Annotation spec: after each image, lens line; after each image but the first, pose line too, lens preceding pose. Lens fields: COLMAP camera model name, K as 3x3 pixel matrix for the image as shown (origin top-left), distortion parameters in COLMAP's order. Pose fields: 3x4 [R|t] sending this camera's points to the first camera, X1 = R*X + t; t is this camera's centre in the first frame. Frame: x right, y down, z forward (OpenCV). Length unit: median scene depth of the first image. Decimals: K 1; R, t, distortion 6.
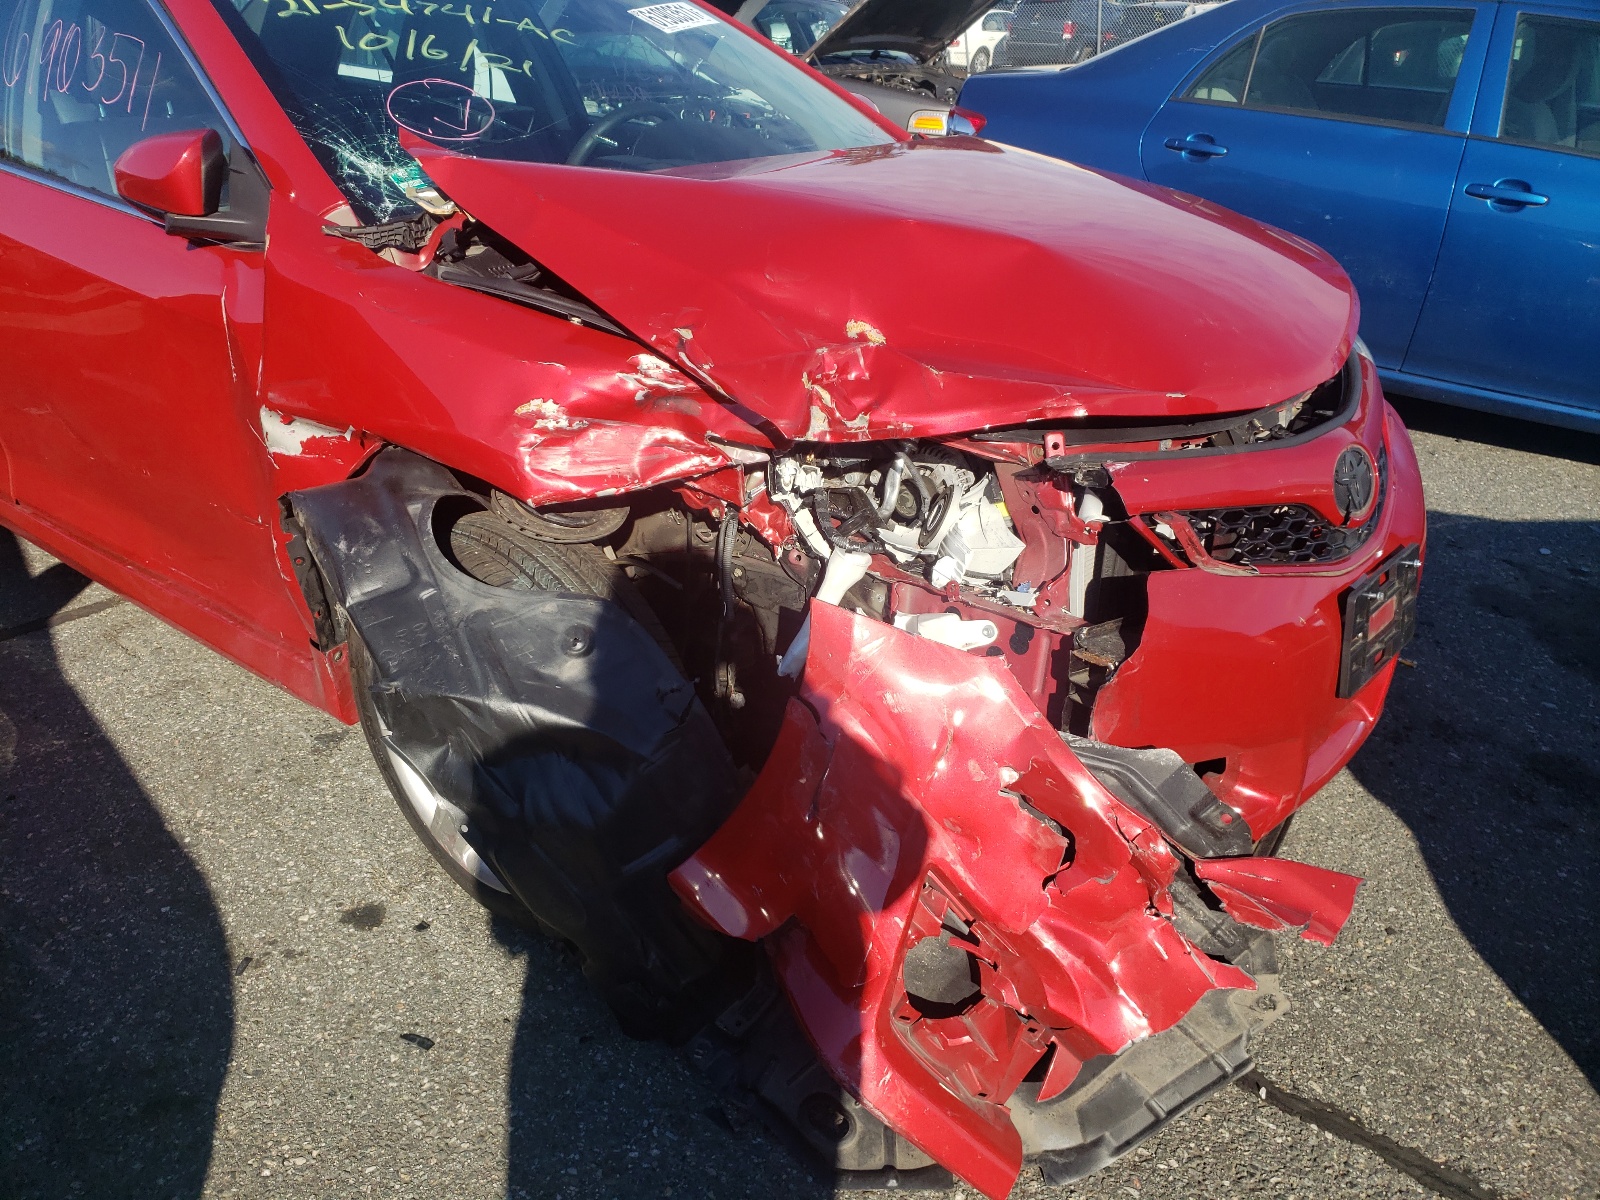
lens RADIAL K [[1226.8, 0, 800.6], [0, 1226.8, 601.2], [0, 0, 1]] dist [0.051835, -0.054612]
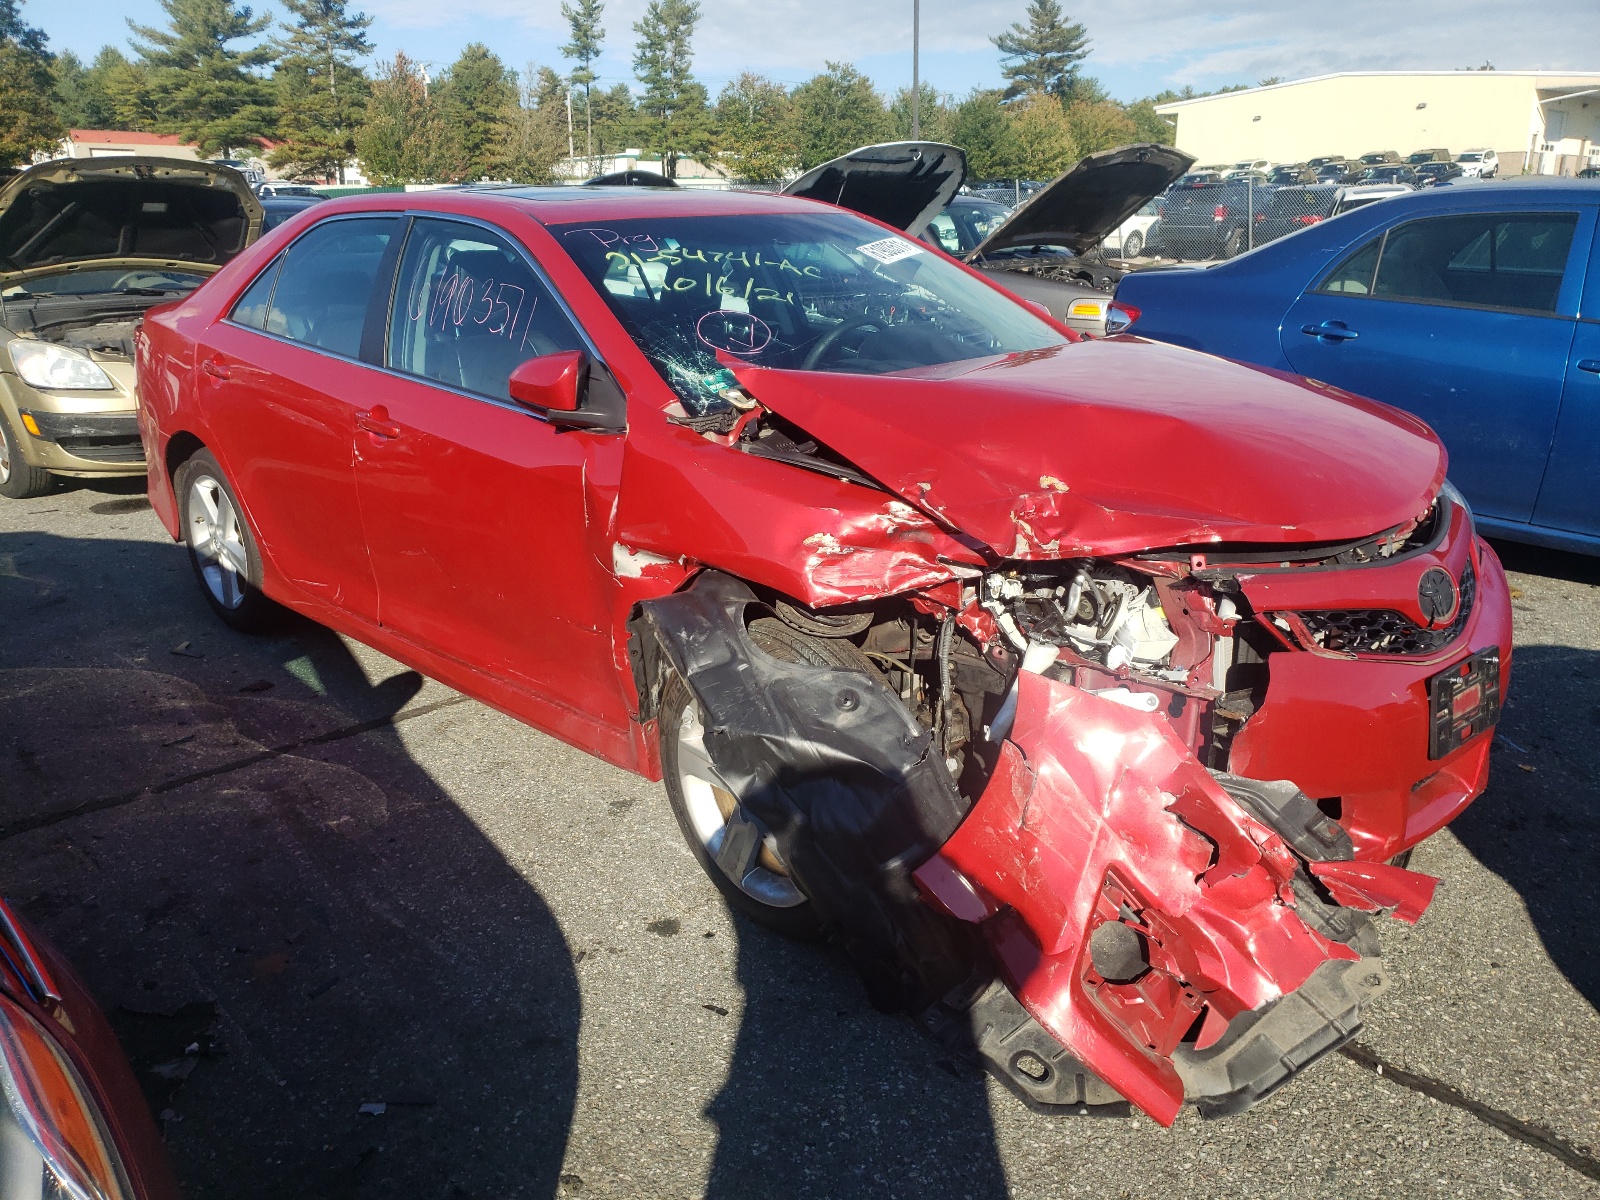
lens RADIAL K [[1226.8, 0, 813.3], [0, 1226.8, 606.2], [0, 0, 1]] dist [0.051835, -0.054612]
pose [[0.993381, 0.002509, -0.114840, -0.055317], [-0.017343, 0.991577, -0.128355, 0.095605], [0.113550, 0.129497, 0.985057, -0.359716]]
